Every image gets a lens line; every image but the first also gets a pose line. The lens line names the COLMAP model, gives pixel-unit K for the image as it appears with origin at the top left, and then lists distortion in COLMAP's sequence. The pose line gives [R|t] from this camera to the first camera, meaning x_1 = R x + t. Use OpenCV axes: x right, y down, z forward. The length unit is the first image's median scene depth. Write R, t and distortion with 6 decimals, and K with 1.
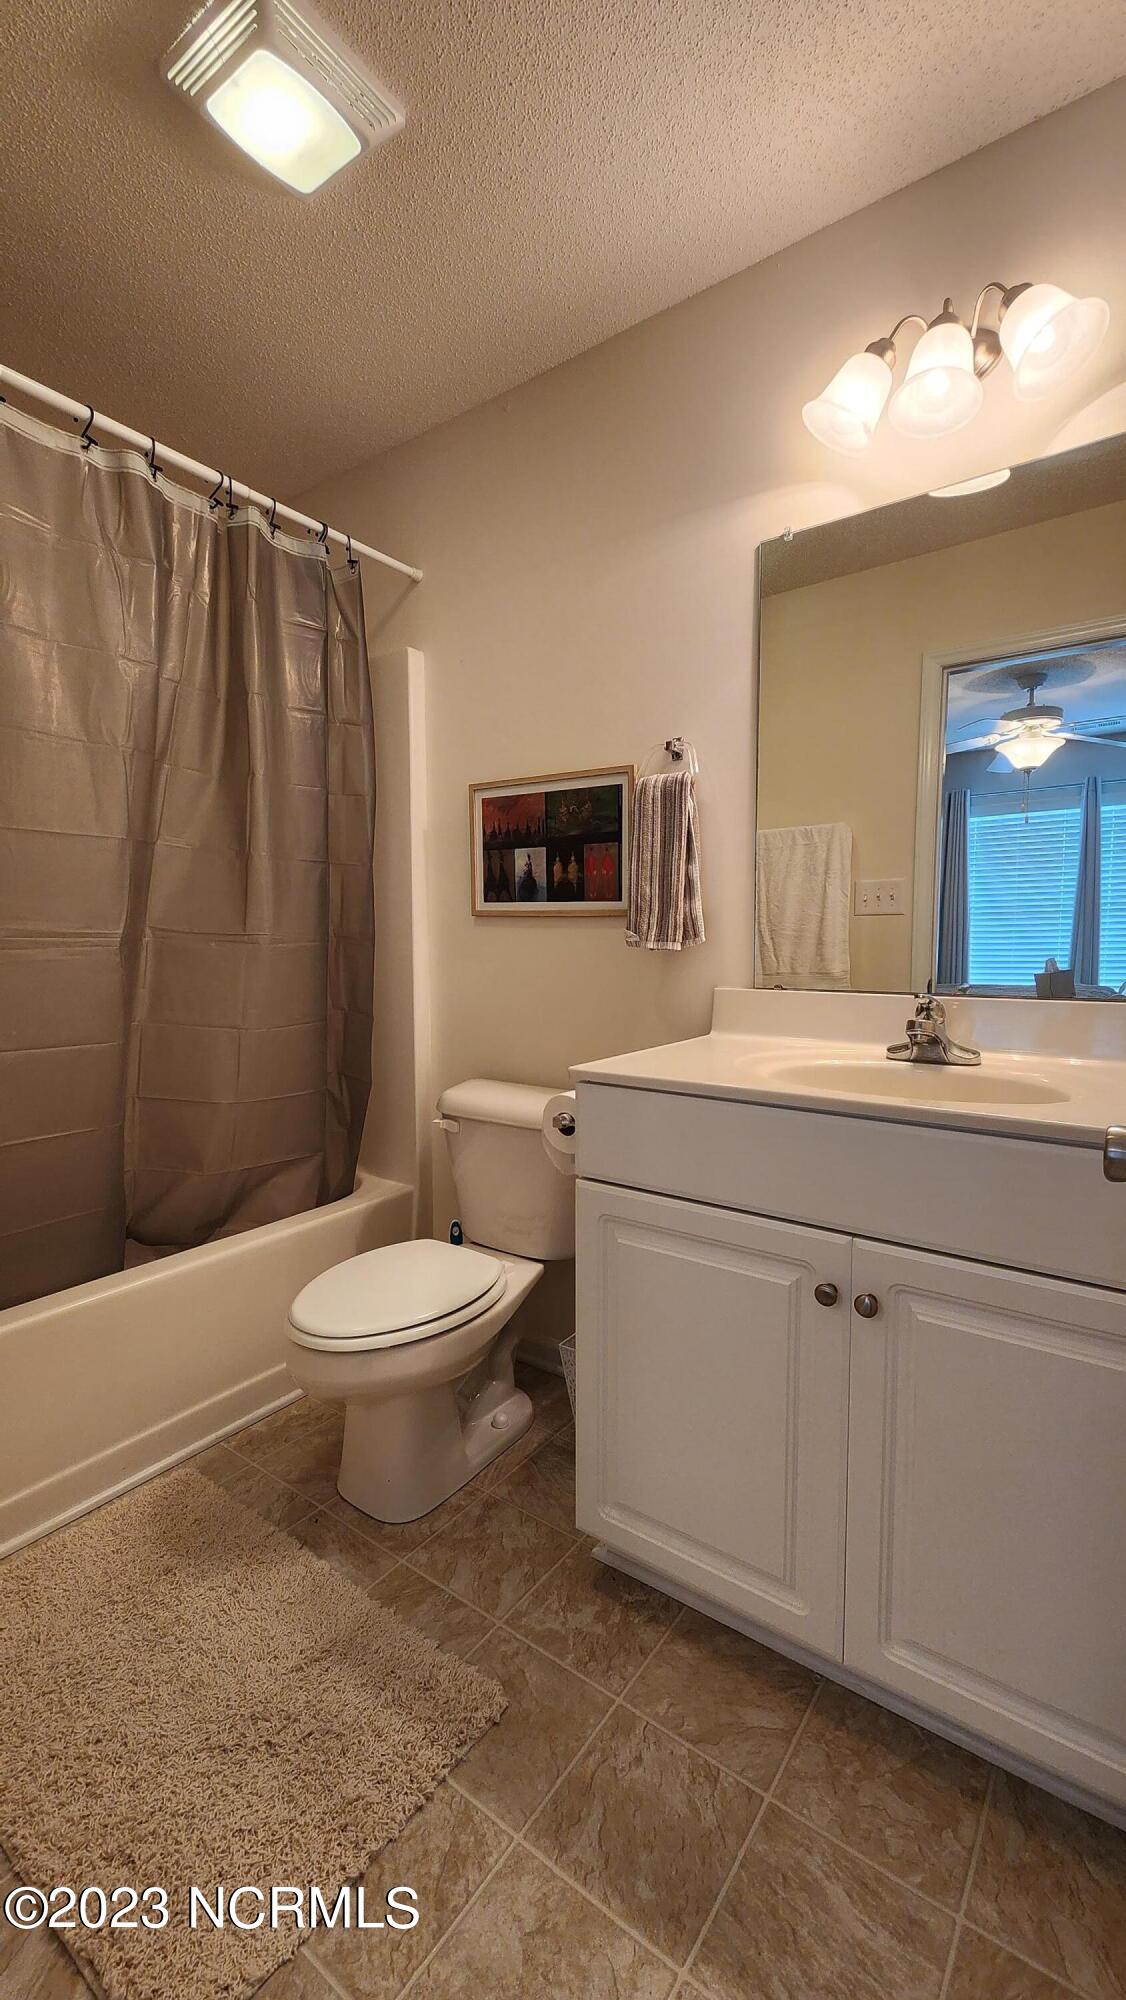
lens RADIAL K [[816.5, 0, 563.0], [0, 816.5, 1000.0], [0, 0, 1]] dist [-0.000052, 0.000033]
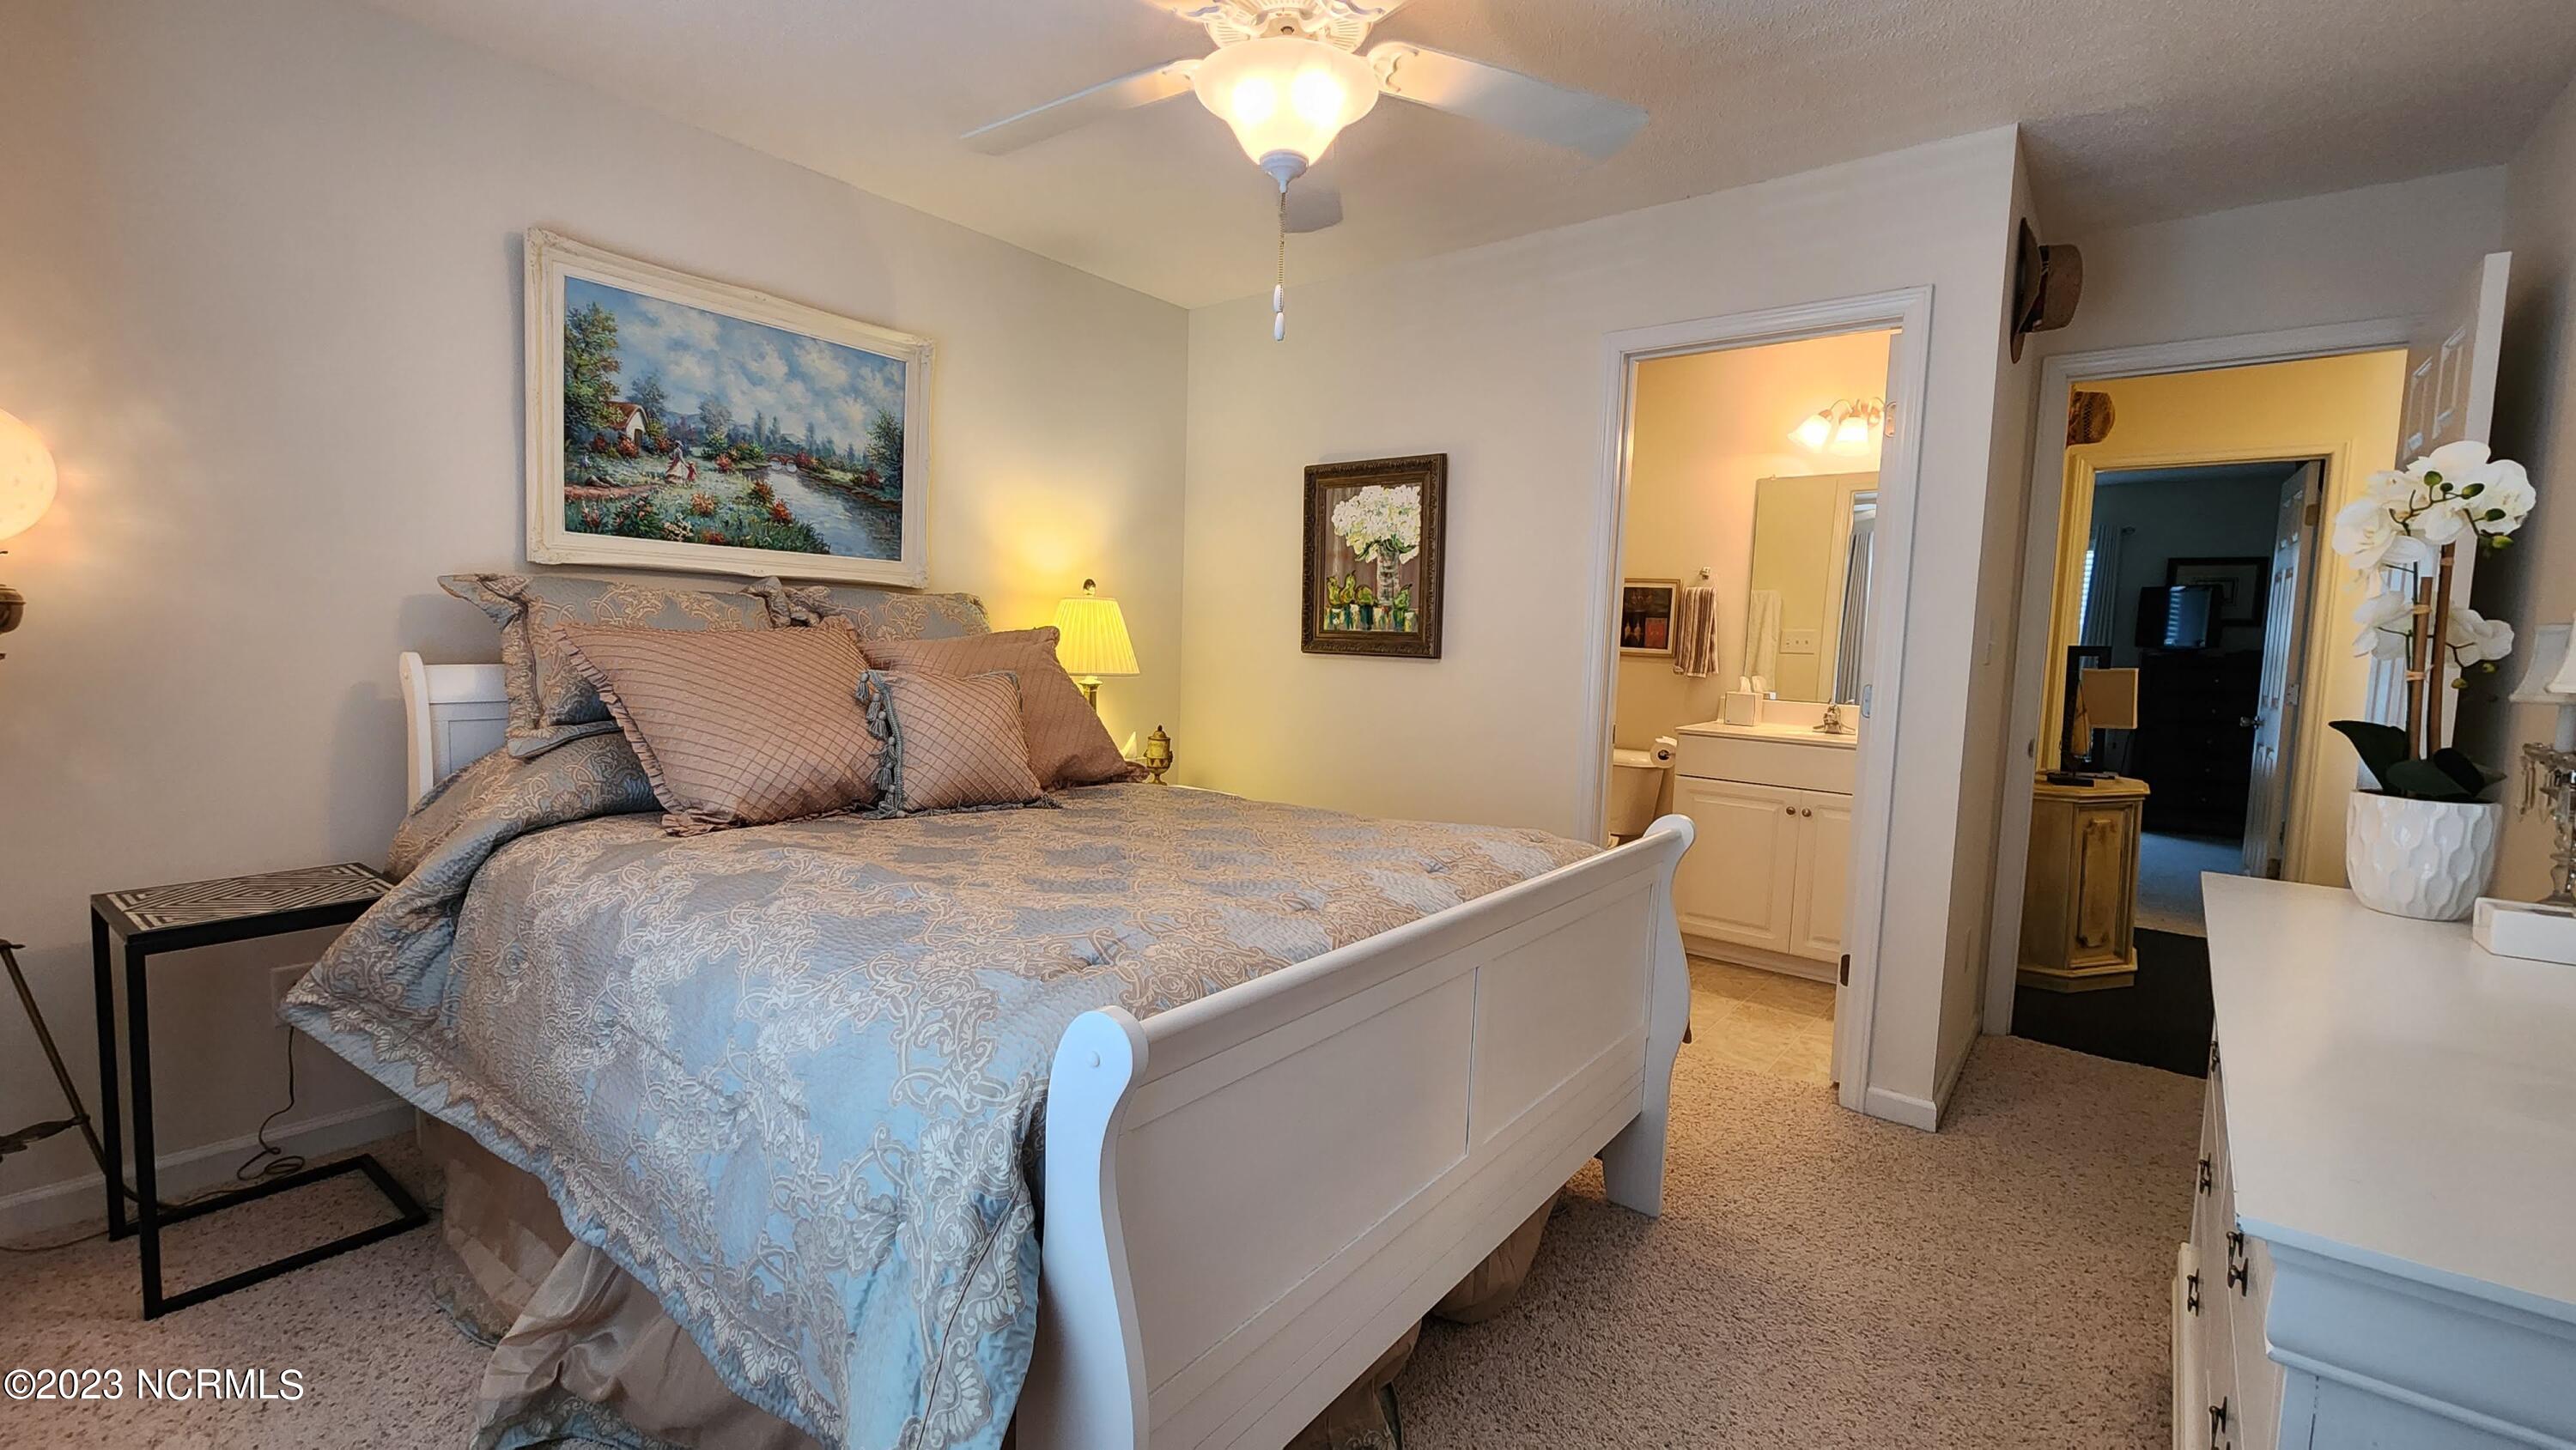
lens RADIAL K [[1051.6, 0, 1288.0], [0, 1051.6, 725.0], [0, 0, 1]] dist [-0.000052, 0.000033]
pose [[0.997843, 0.046131, -0.046714, -0.731039], [-0.045897, 0.998928, 0.006082, 0.083276], [0.046945, -0.003925, 0.998890, -1.571472]]
